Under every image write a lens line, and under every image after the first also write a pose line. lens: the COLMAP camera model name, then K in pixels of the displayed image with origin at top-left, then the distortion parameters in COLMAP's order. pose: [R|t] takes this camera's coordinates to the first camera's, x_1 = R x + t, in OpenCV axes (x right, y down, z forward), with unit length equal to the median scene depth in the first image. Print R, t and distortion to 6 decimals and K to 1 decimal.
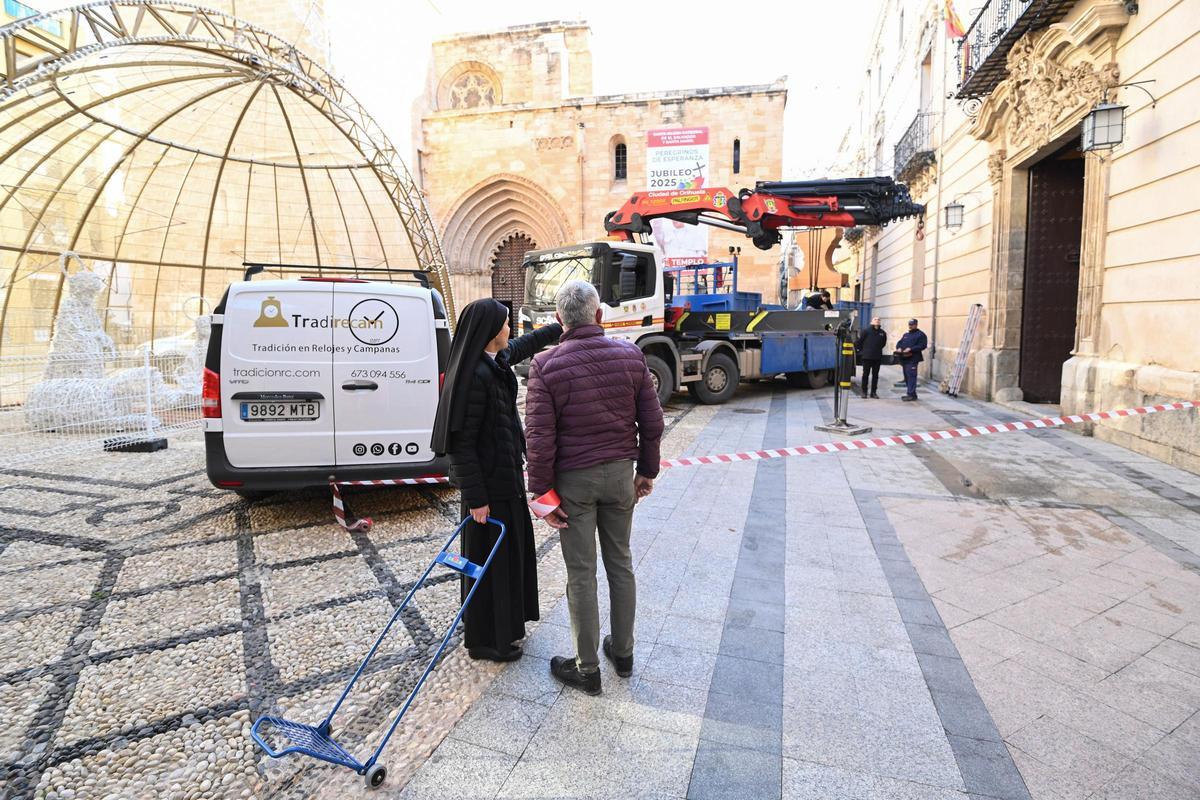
lens RADIAL K [[582.1, 0, 599.9], [0, 582.1, 393.1], [0, 0, 1]] dist [-0.024194, -0.003490]
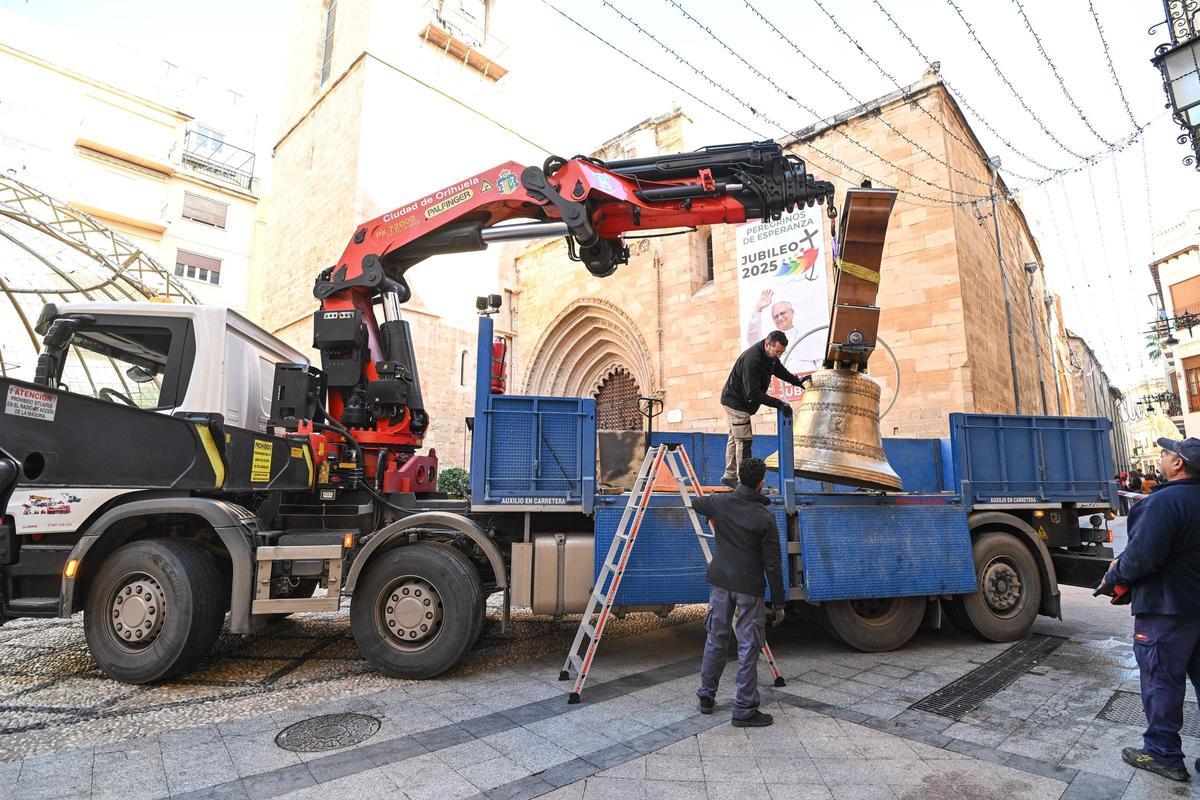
lens RADIAL K [[582.1, 0, 605.4], [0, 582.1, 395.6], [0, 0, 1]] dist [-0.024194, -0.003490]
pose [[0.850074, -0.078613, -0.520763, 0.292927], [-0.065119, 0.965521, -0.252051, -0.041429], [0.522622, 0.248173, 0.815645, 0.393560]]
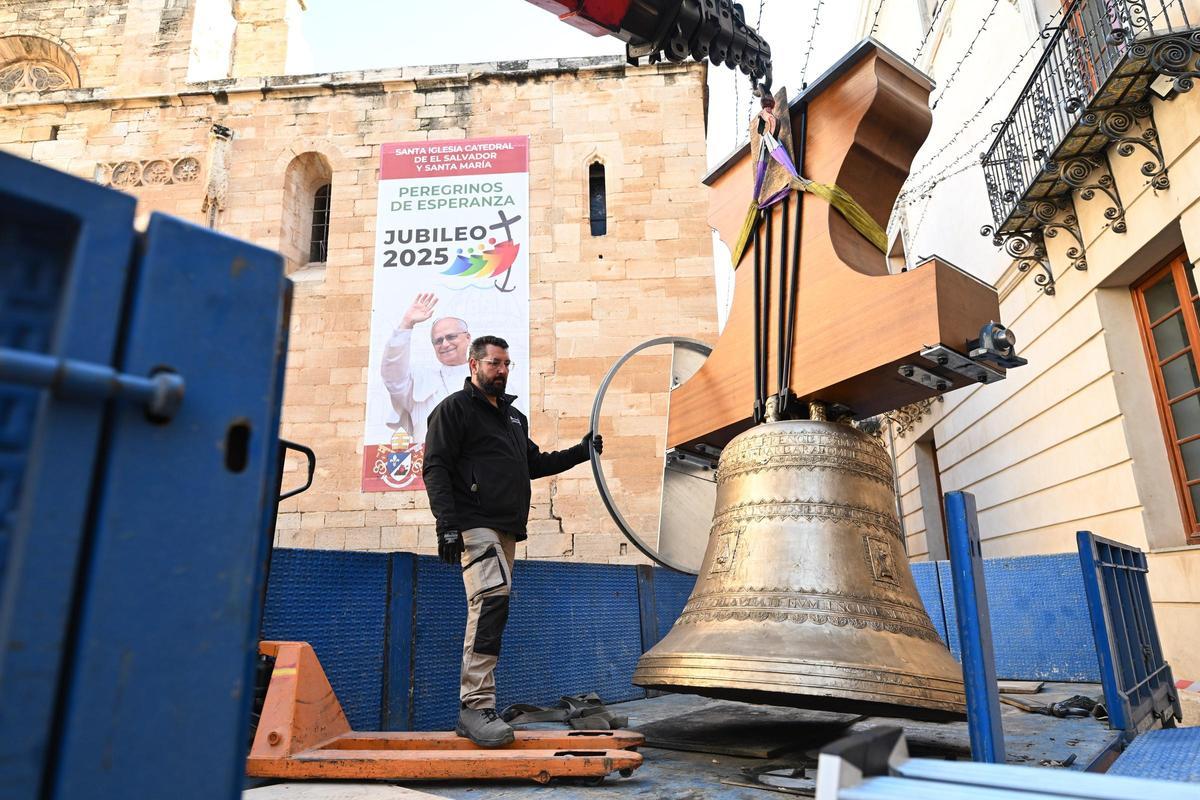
lens RADIAL K [[737.4, 0, 605.0], [0, 737.4, 397.8], [0, 0, 1]] dist [-0.000544, -0.001416]
pose [[0.991991, 0.011502, 0.125780, 0.172626], [0.037078, 0.925449, -0.377053, -0.083982], [-0.120740, 0.378697, 0.917611, 0.561952]]
